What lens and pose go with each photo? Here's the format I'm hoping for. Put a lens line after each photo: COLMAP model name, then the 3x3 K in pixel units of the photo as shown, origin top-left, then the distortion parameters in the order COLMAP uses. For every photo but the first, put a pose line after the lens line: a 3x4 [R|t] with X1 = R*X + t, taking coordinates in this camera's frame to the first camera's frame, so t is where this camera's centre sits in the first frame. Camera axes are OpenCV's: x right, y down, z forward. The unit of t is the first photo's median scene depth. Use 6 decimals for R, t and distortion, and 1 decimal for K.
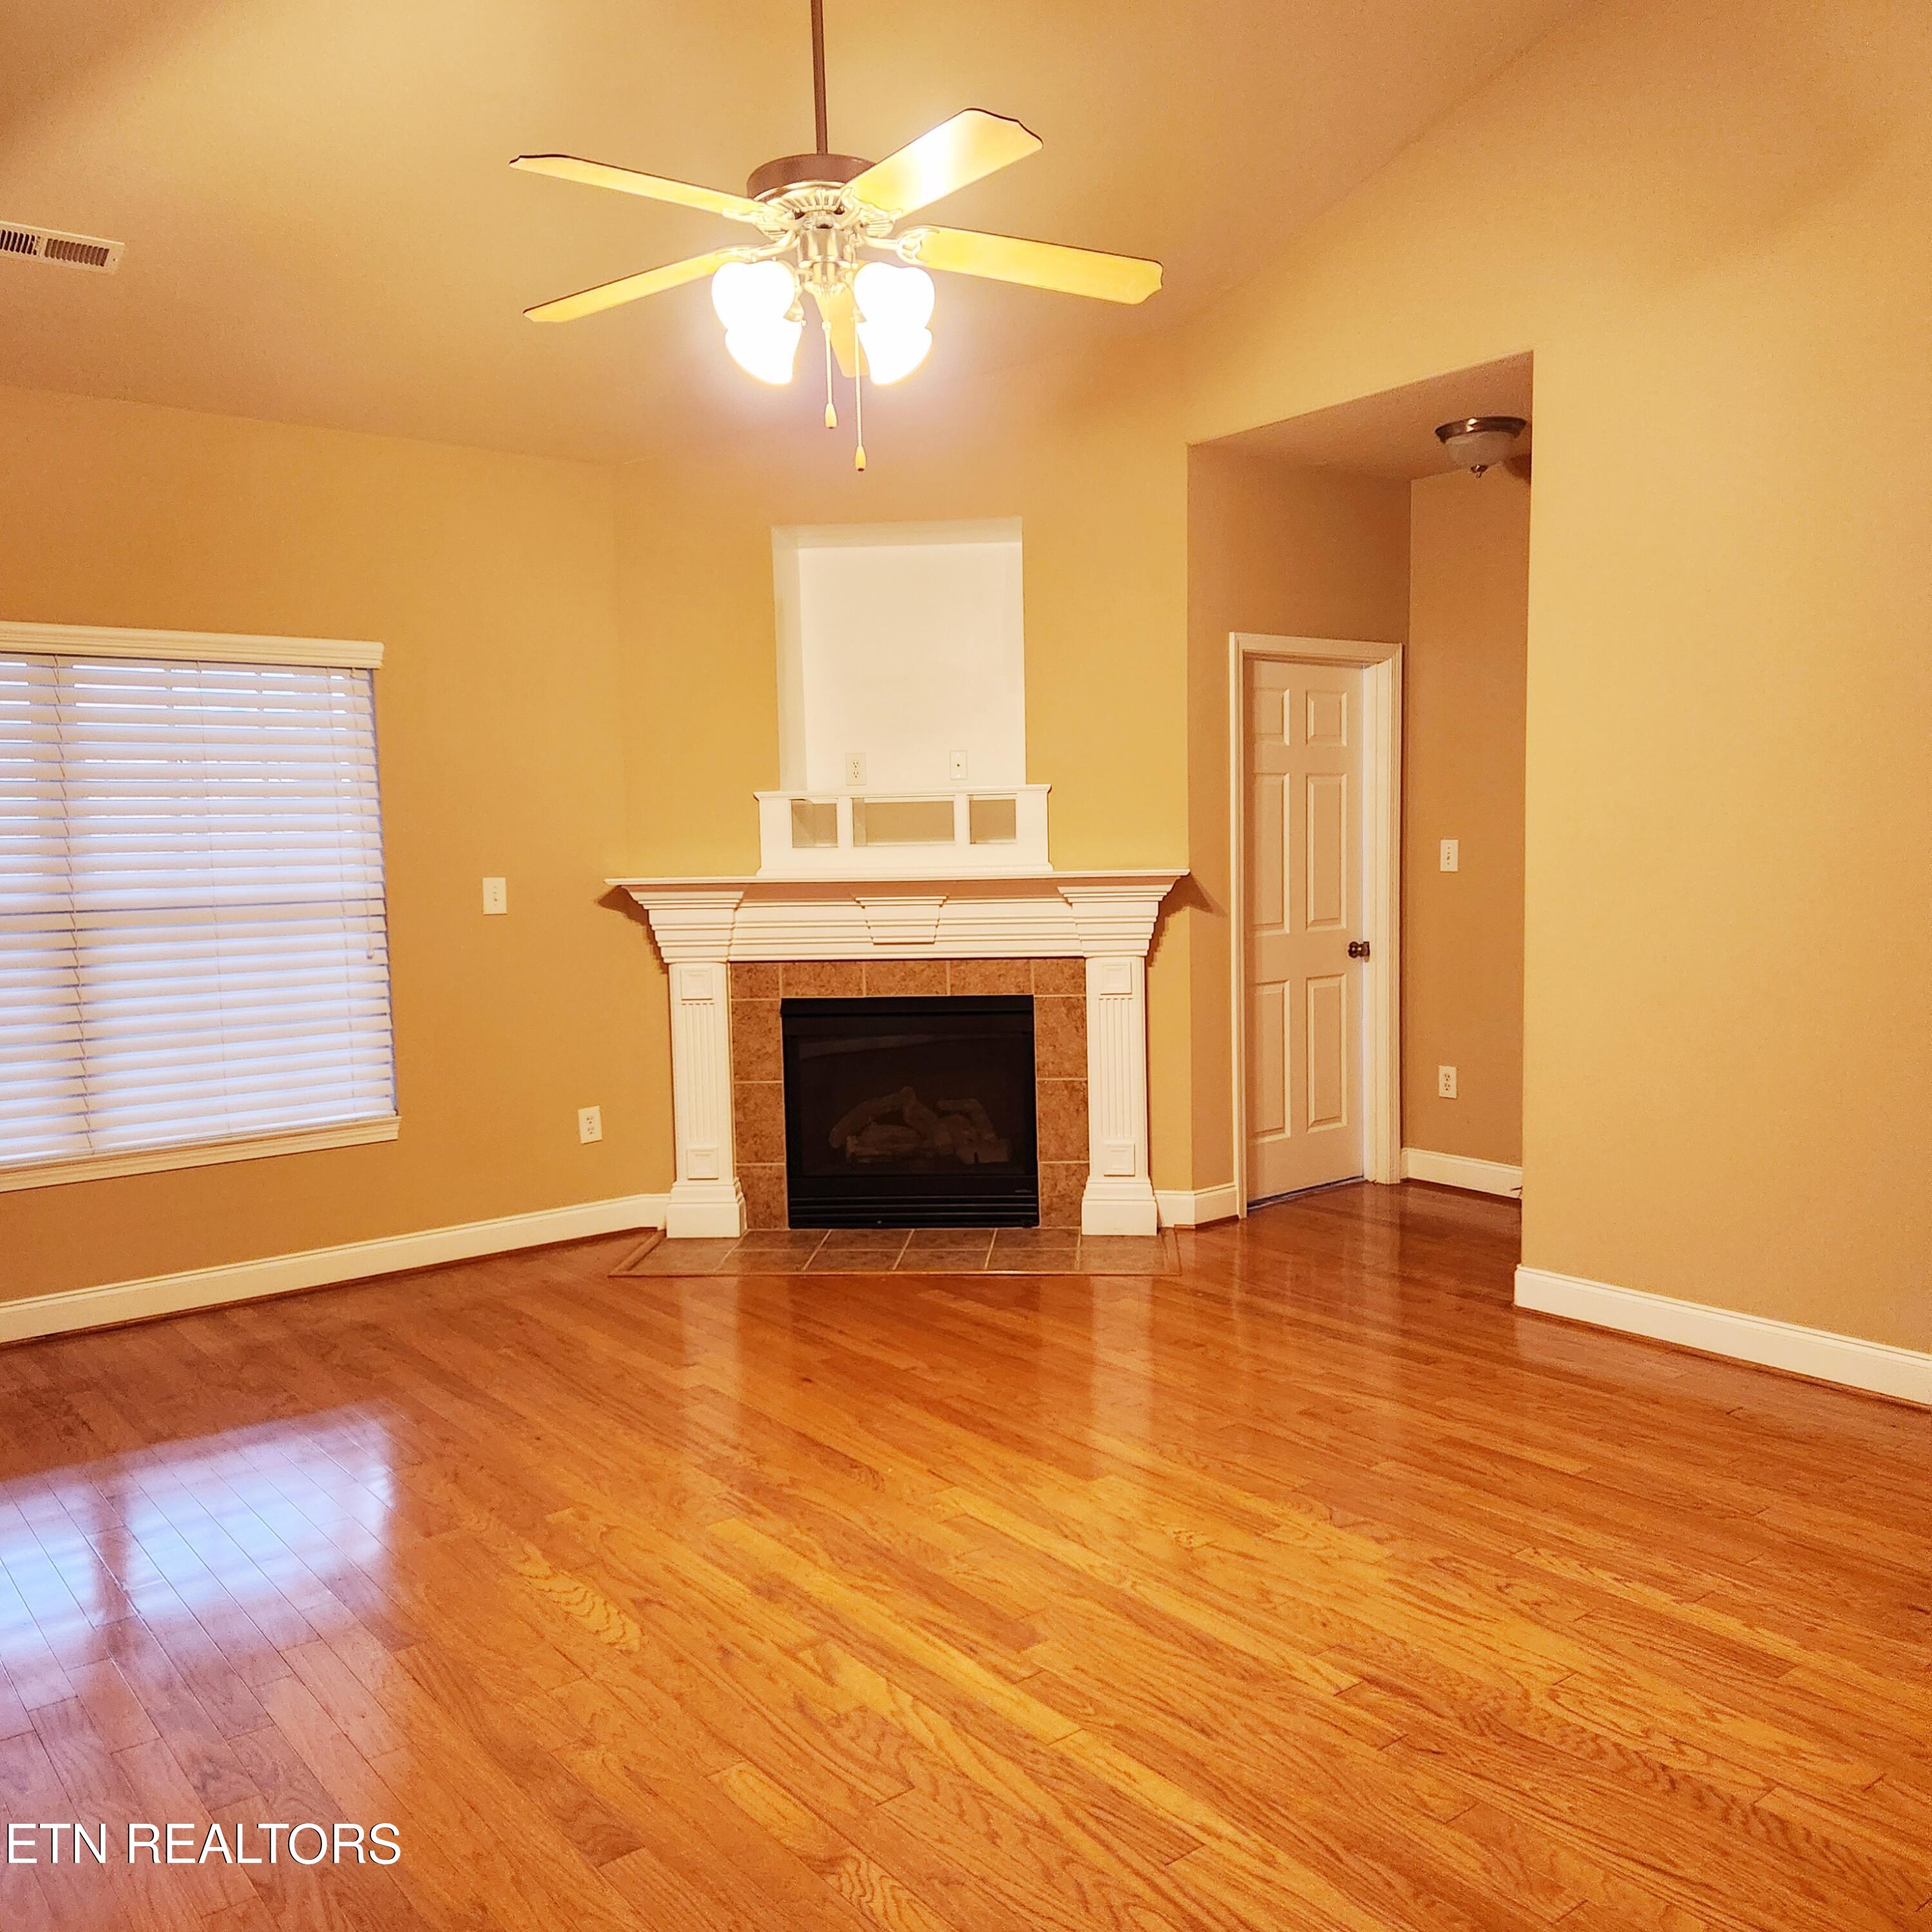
lens RADIAL K [[1699.0, 0, 976.4], [0, 1699.0, 972.2], [0, 0, 1]] dist [0.085778, -0.071848]
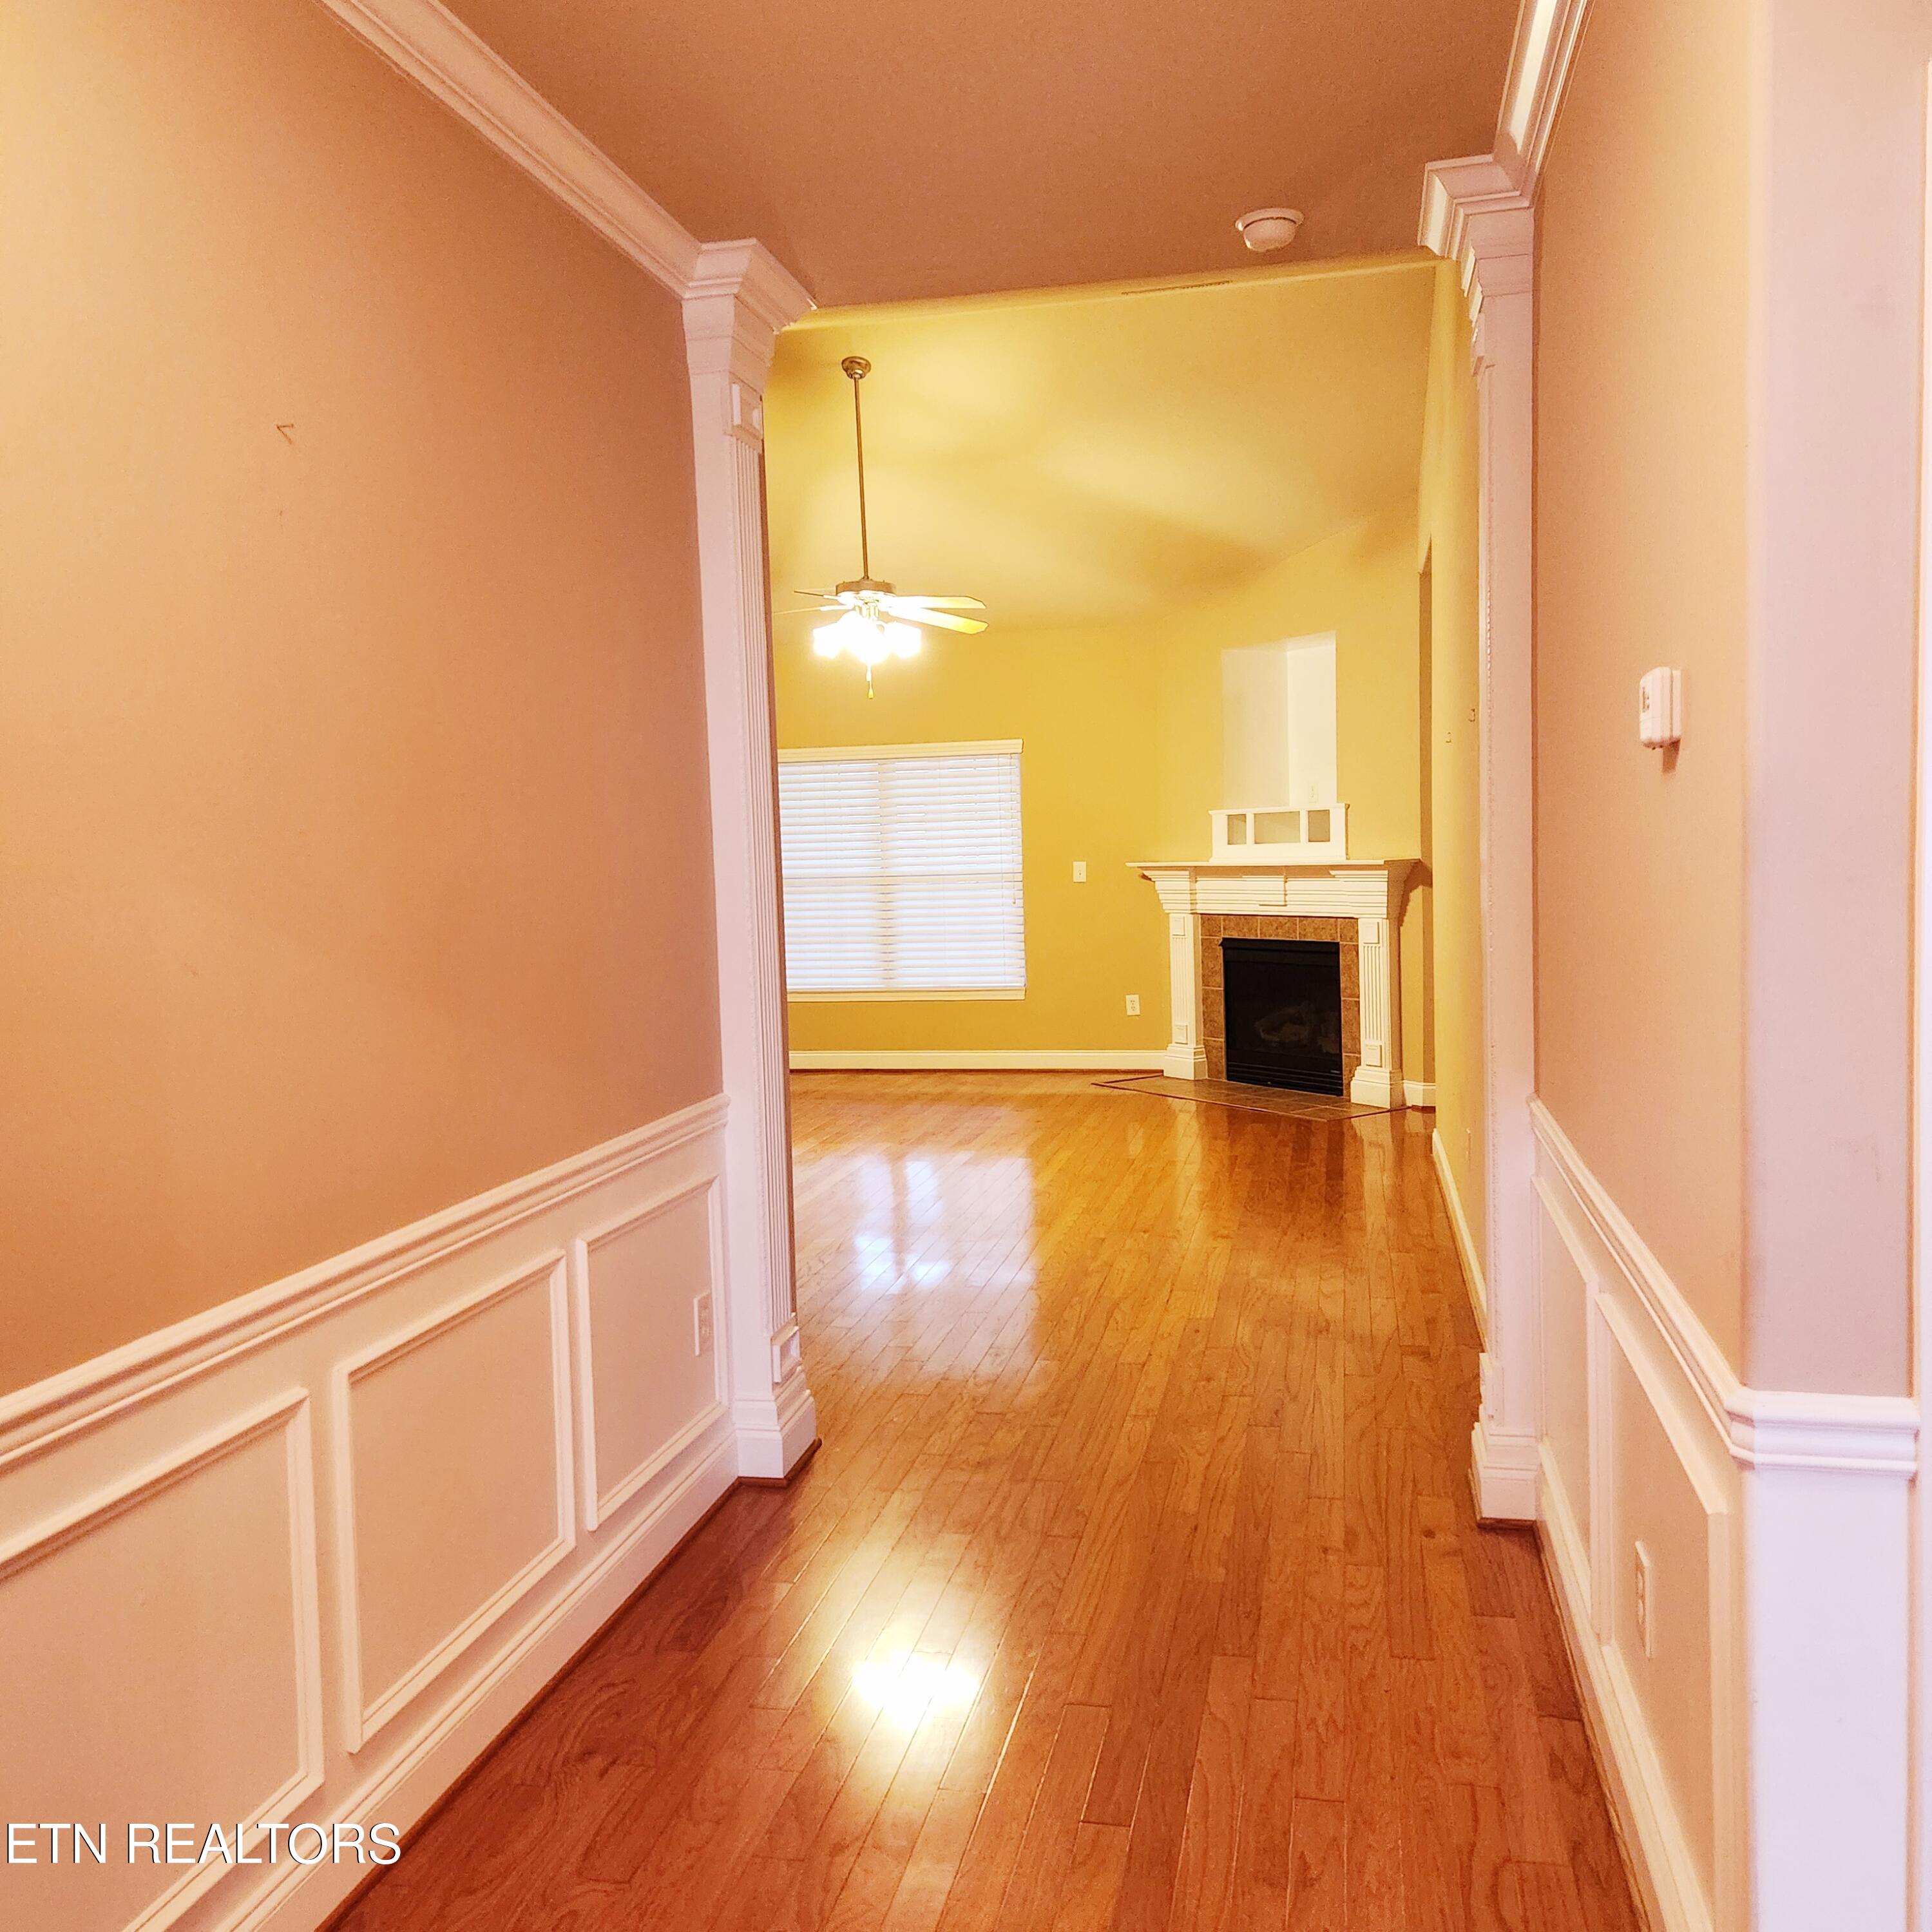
lens RADIAL K [[1699.0, 0, 950.1], [0, 1699.0, 949.5], [0, 0, 1]] dist [0.085778, -0.071848]
pose [[0.622820, 0.051167, -0.780690, 1.059853], [-0.050304, 0.998413, 0.025305, -0.001234], [0.780747, 0.023511, 0.624405, -0.234356]]
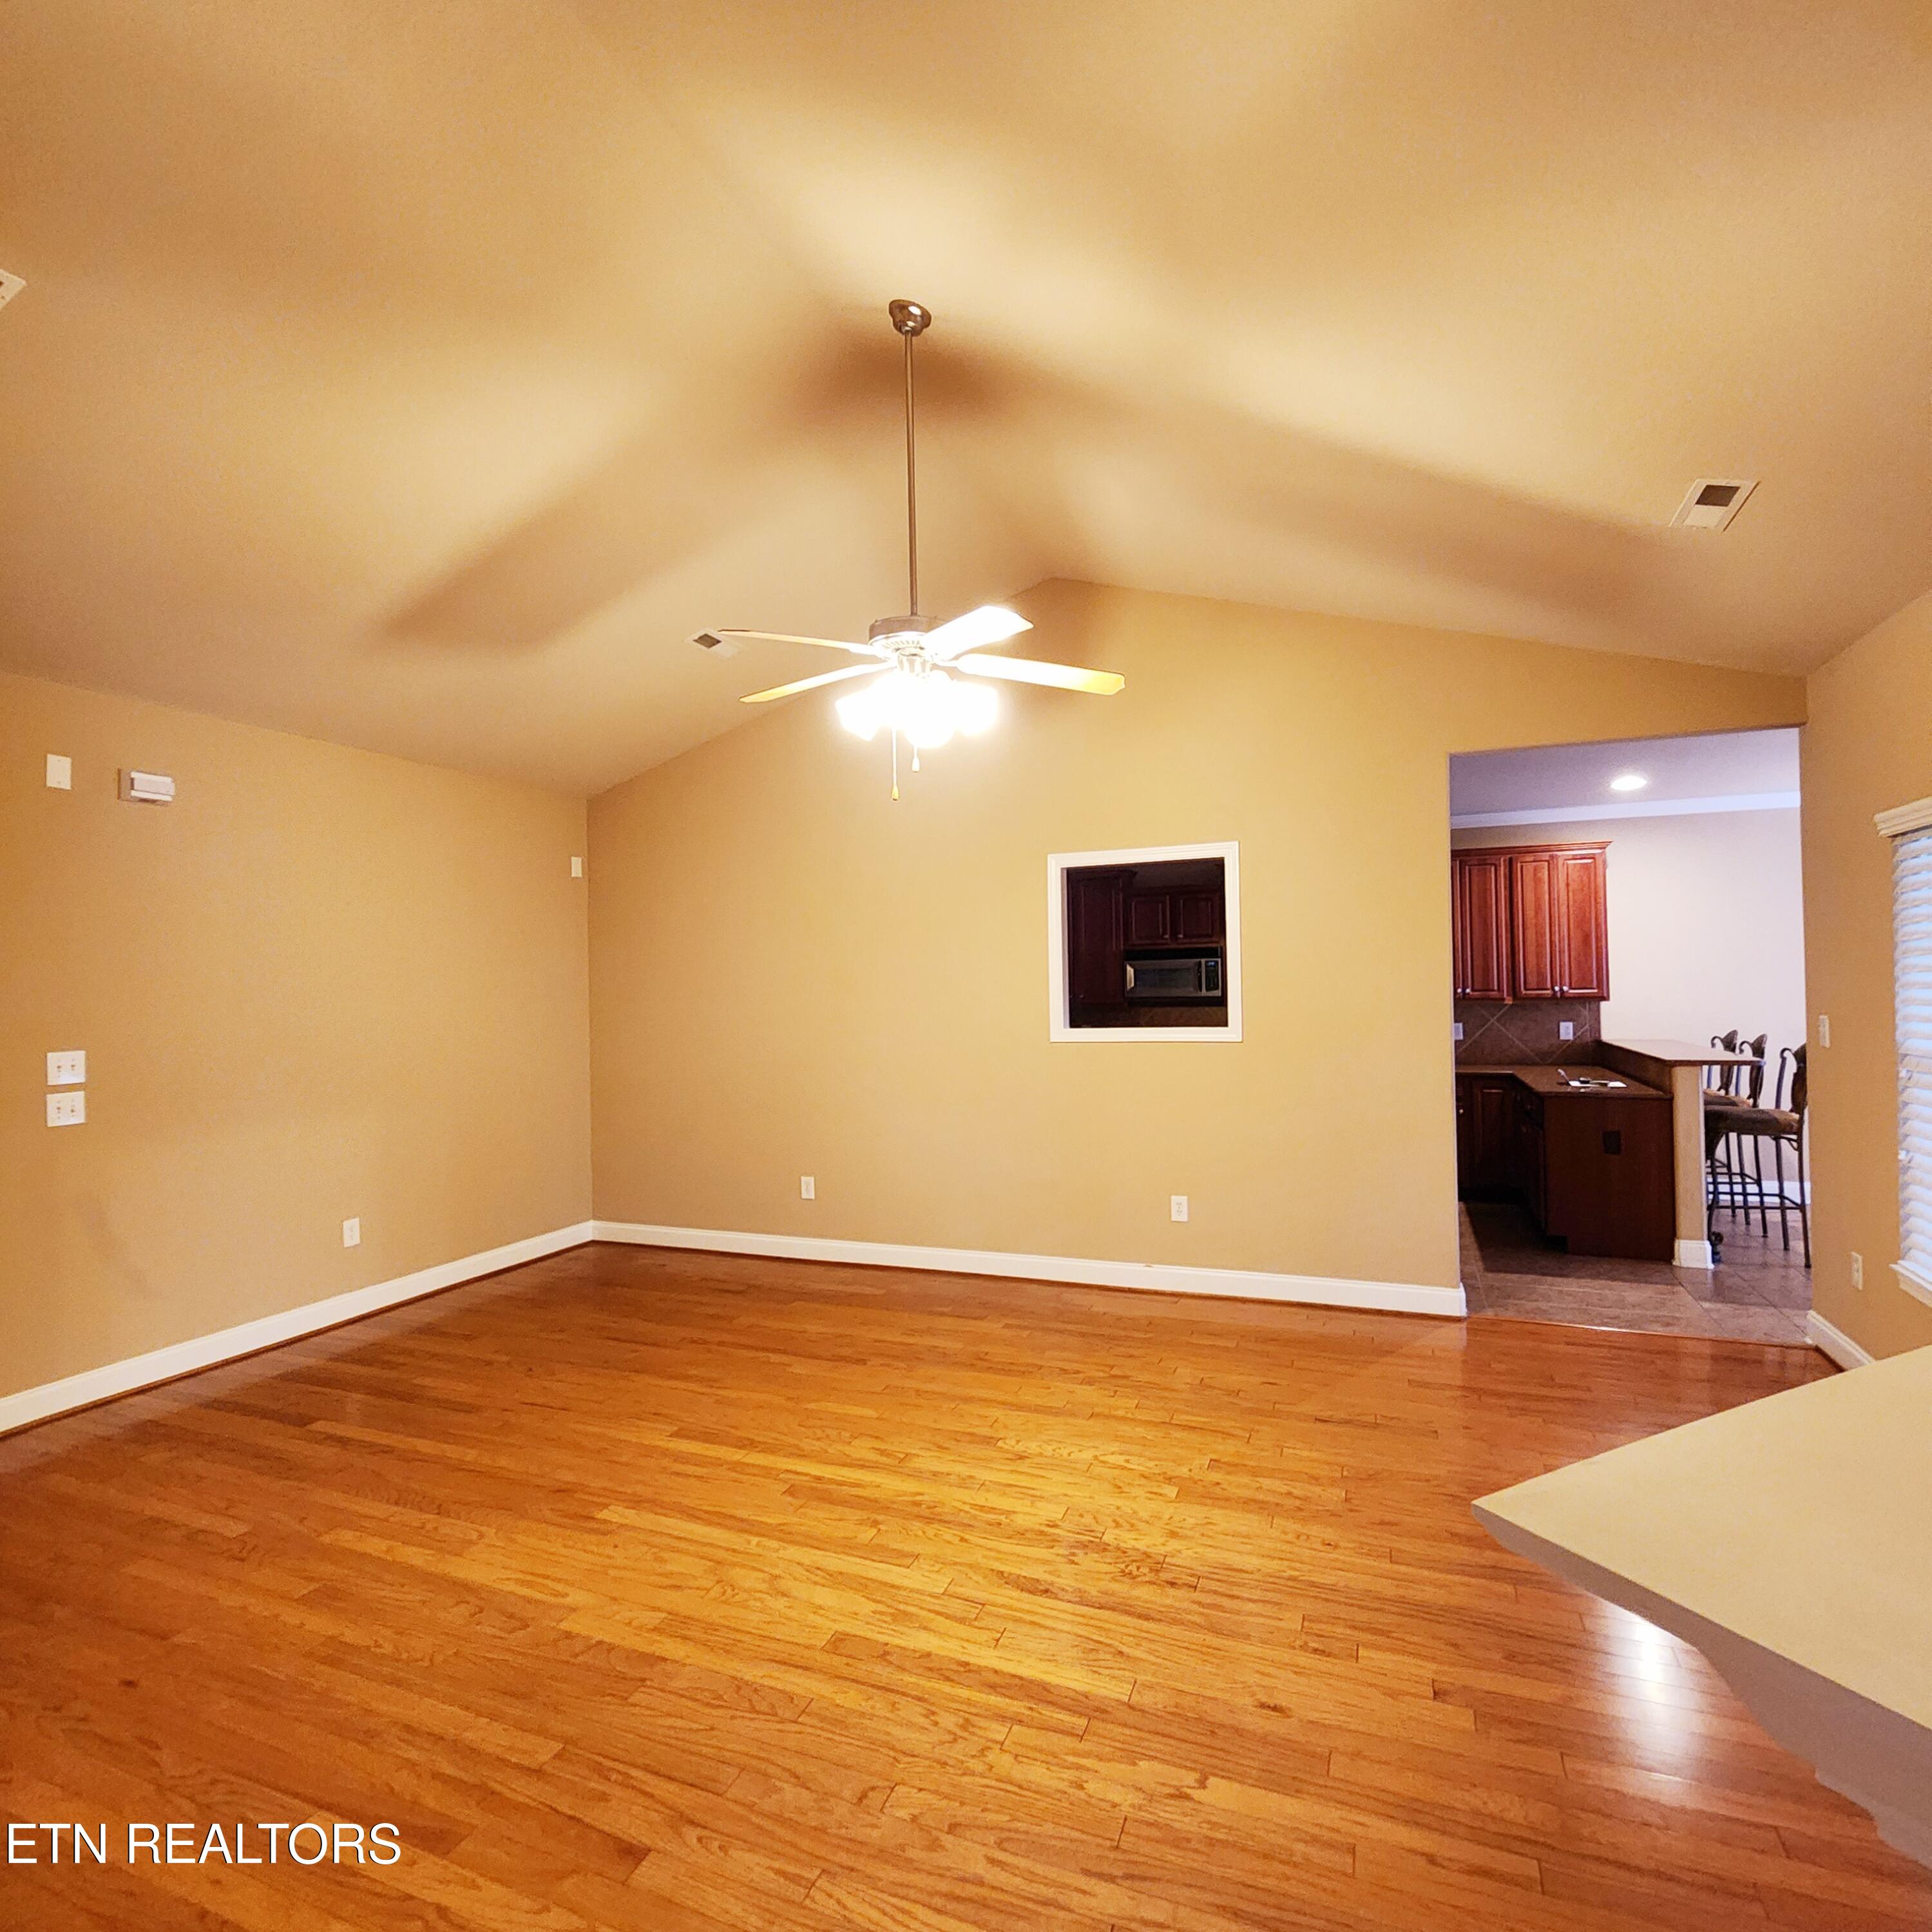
lens RADIAL K [[1043.7, 0, 960.6], [0, 1043.7, 969.8], [0, 0, 1]] dist [-0.001740, 0.001040]
pose [[-0.869482, 0.030858, -0.492999, 0.204880], [-0.004205, 0.997548, 0.069854, -0.110950], [0.493946, 0.062810, -0.867221, 1.046441]]
